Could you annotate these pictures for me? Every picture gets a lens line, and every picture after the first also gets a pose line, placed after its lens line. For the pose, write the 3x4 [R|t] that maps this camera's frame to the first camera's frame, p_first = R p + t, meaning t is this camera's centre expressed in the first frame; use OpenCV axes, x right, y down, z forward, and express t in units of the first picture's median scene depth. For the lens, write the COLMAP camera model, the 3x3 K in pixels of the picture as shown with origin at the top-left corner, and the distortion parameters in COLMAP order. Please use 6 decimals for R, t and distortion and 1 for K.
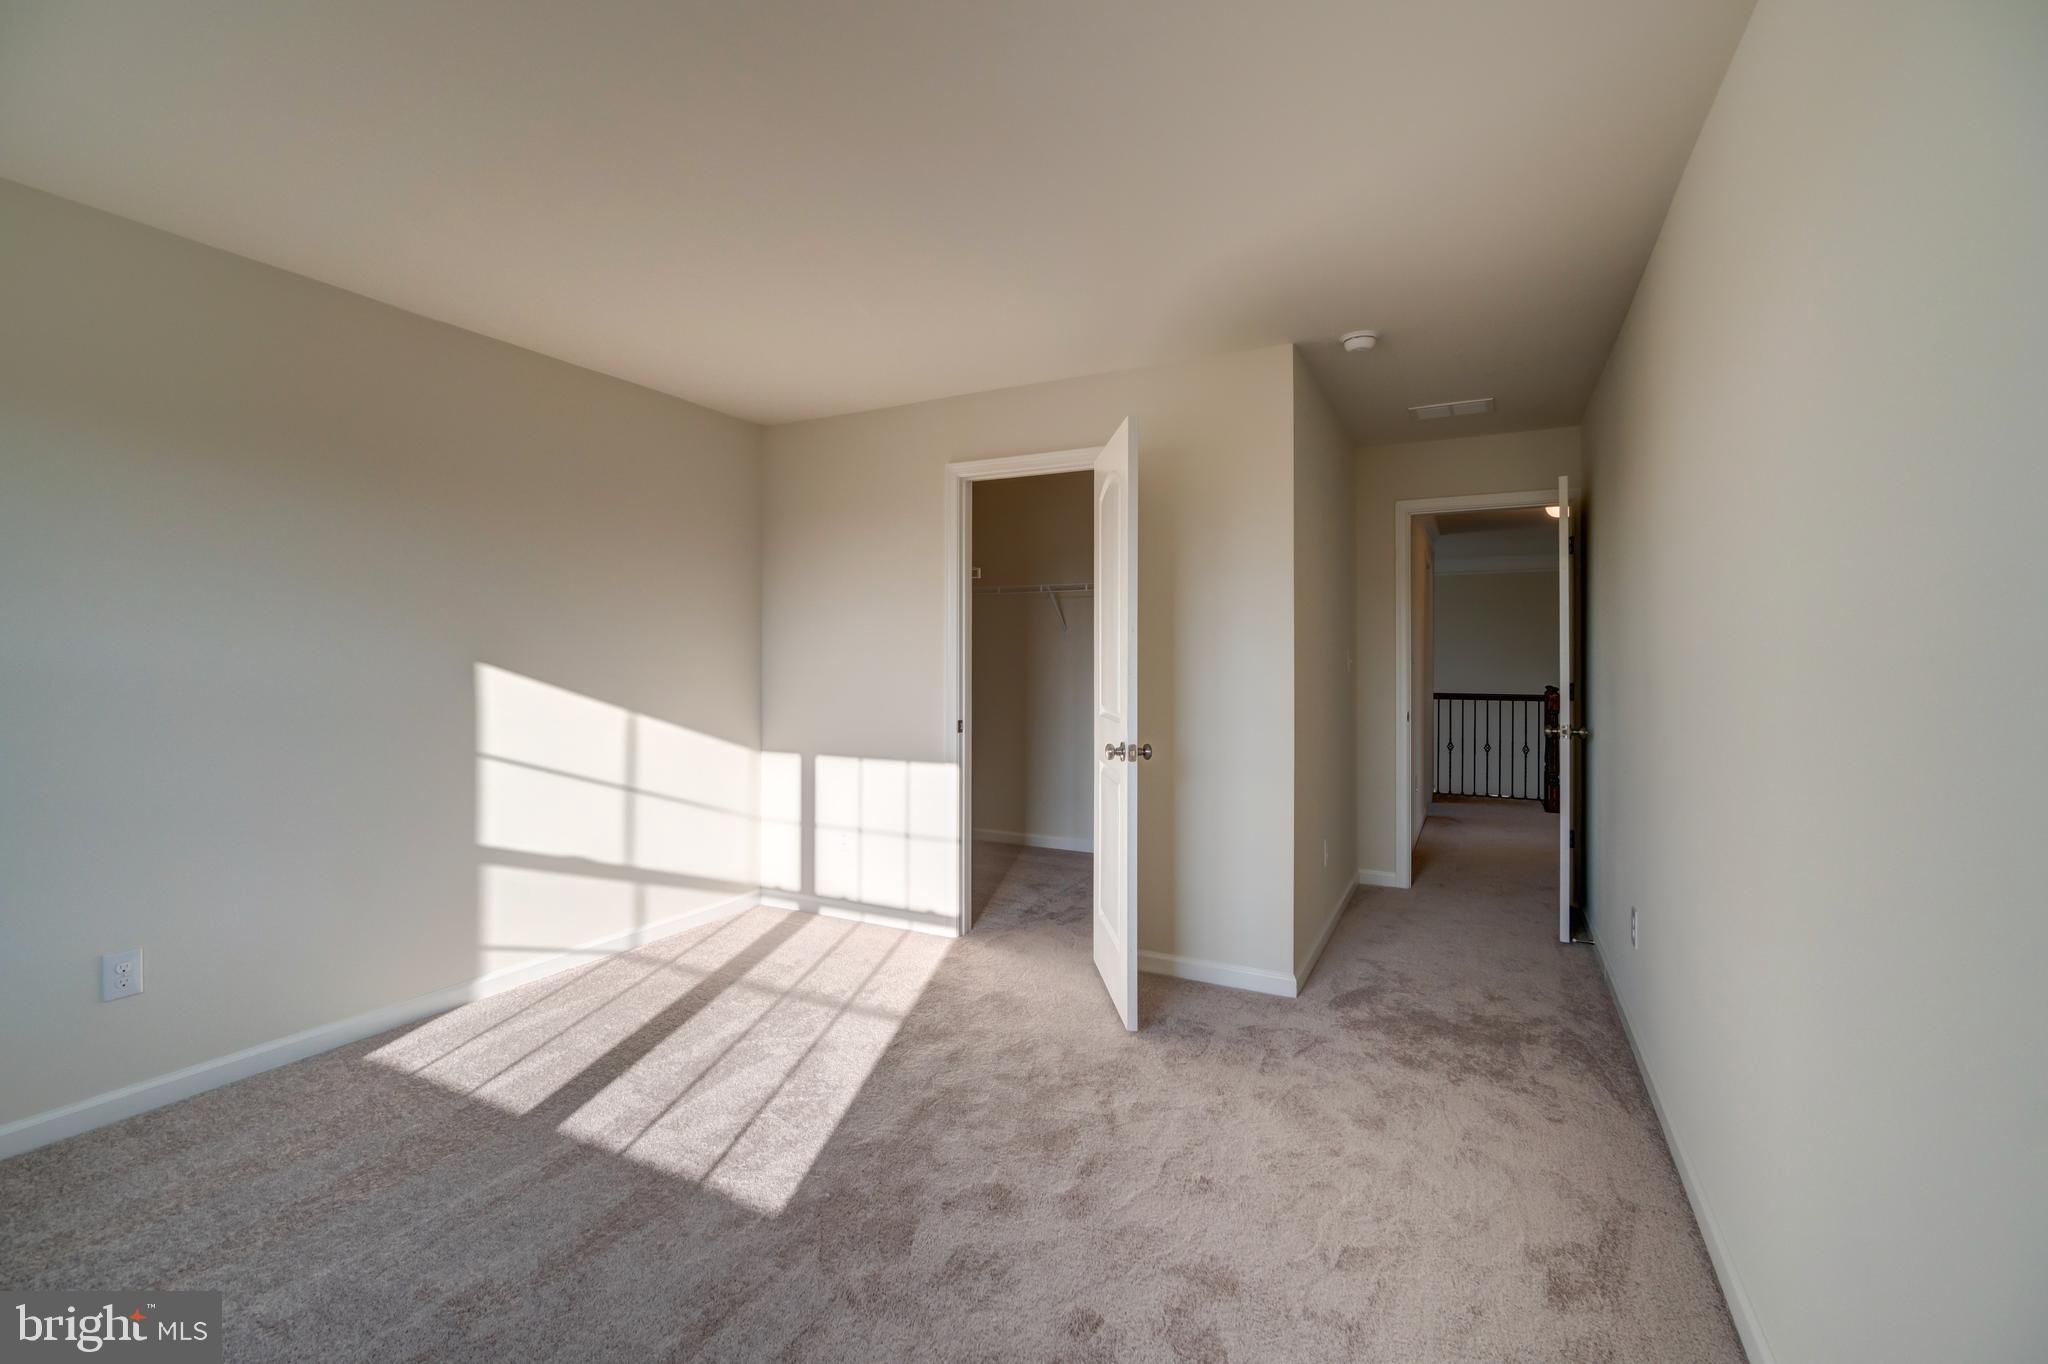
lens RADIAL K [[890.6, 0, 1020.8], [0, 890.6, 662.8], [0, 0, 1]] dist [-0.005347, 0.000488]
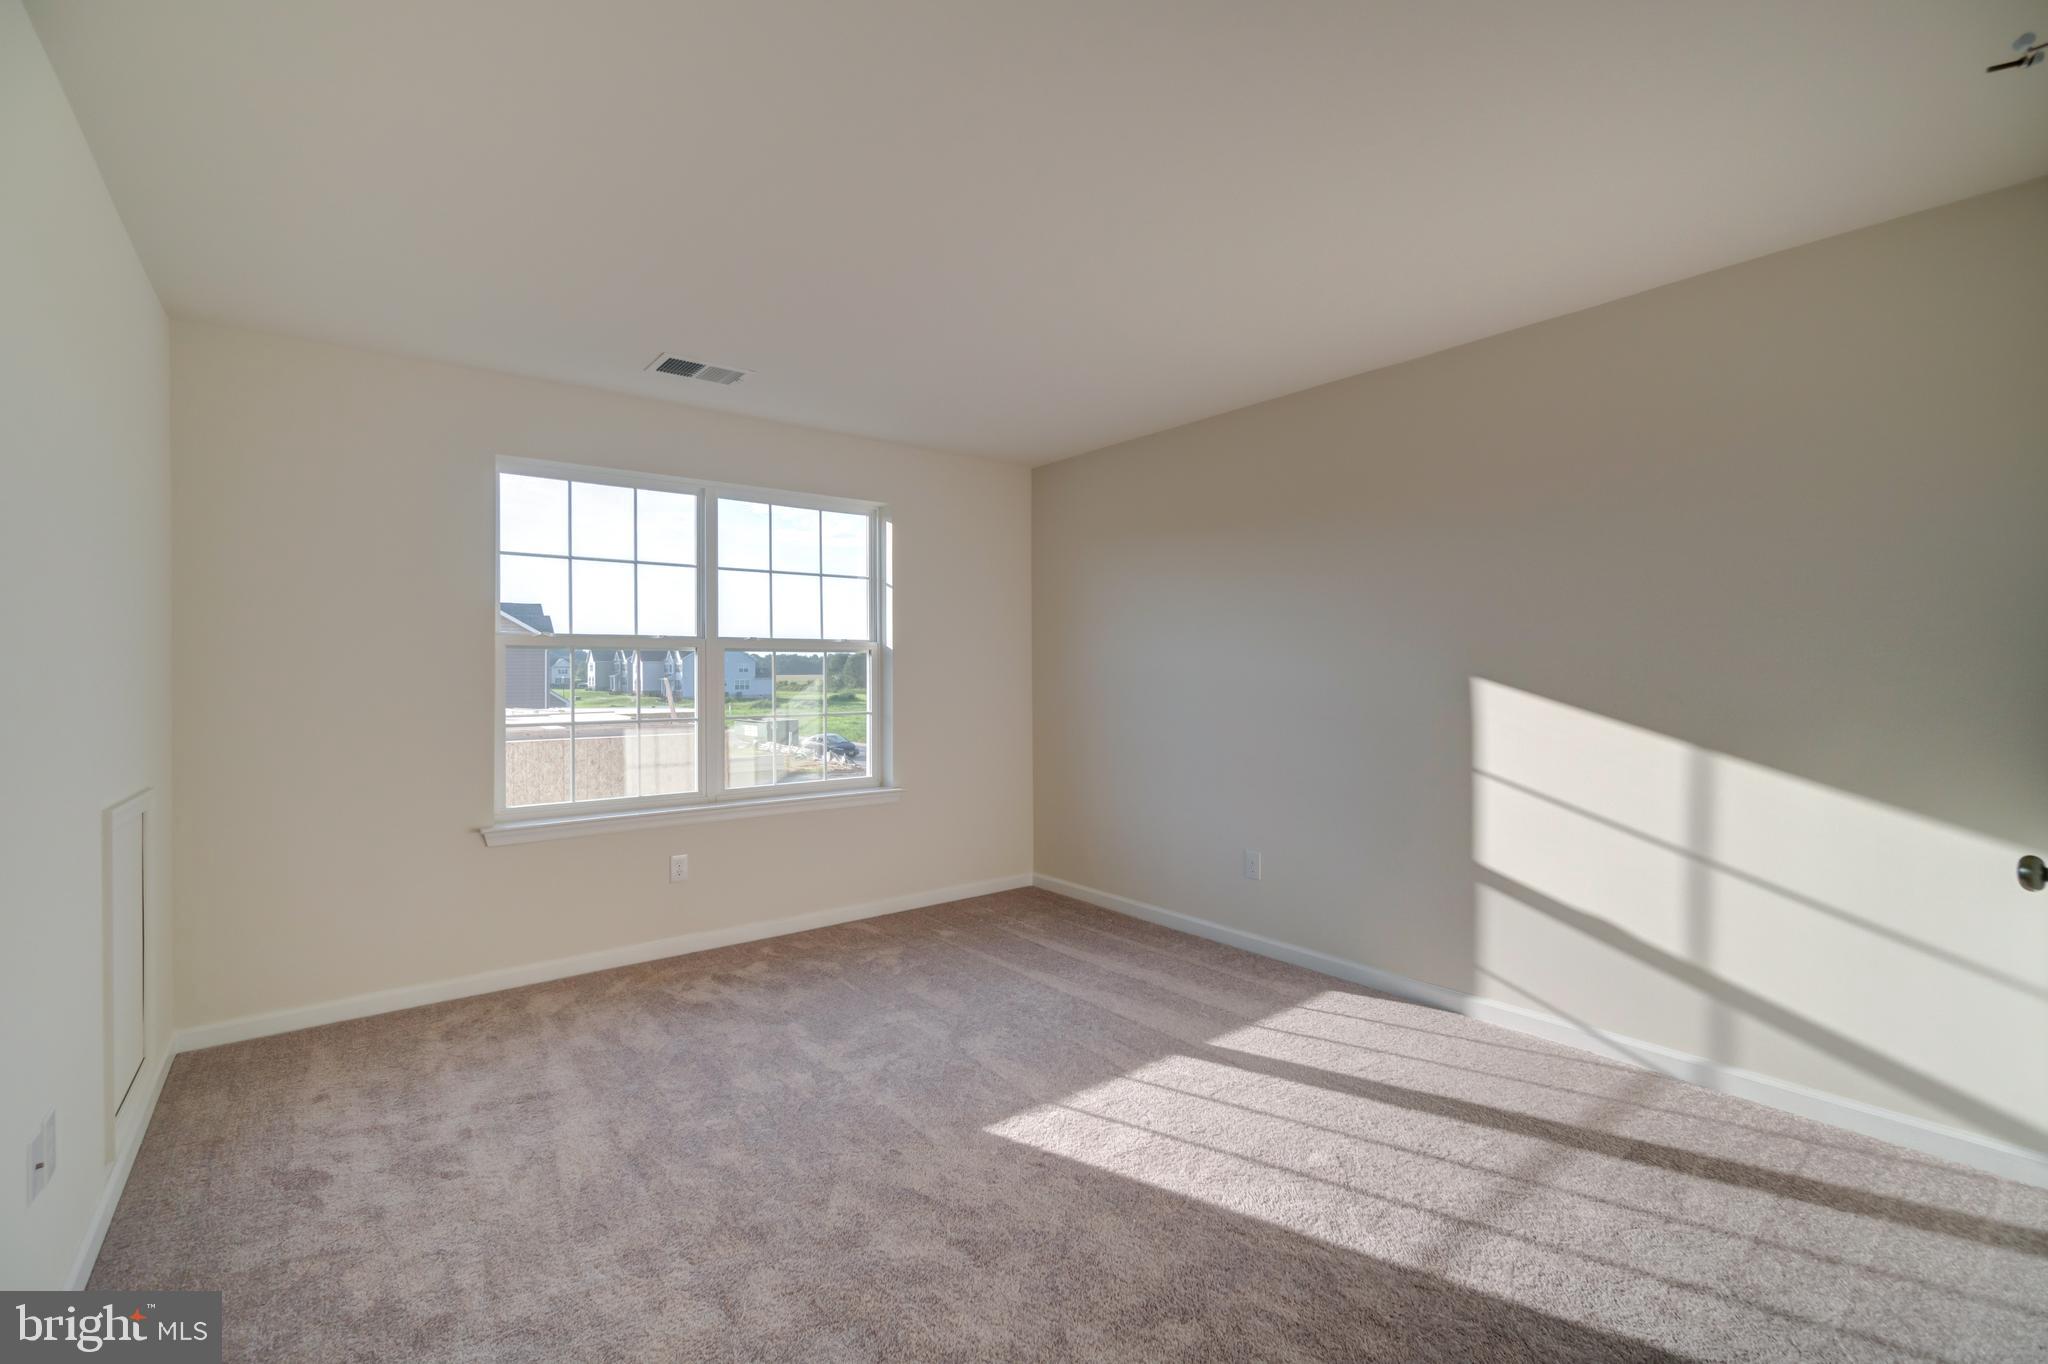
lens RADIAL K [[890.6, 0, 1022.5], [0, 890.6, 670.2], [0, 0, 1]] dist [-0.005347, 0.000488]
pose [[-0.401727, -0.002958, -0.915755, 0.470582], [-0.006036, 0.999982, -0.000582, -0.004038], [0.915740, 0.005294, -0.401737, 0.882680]]
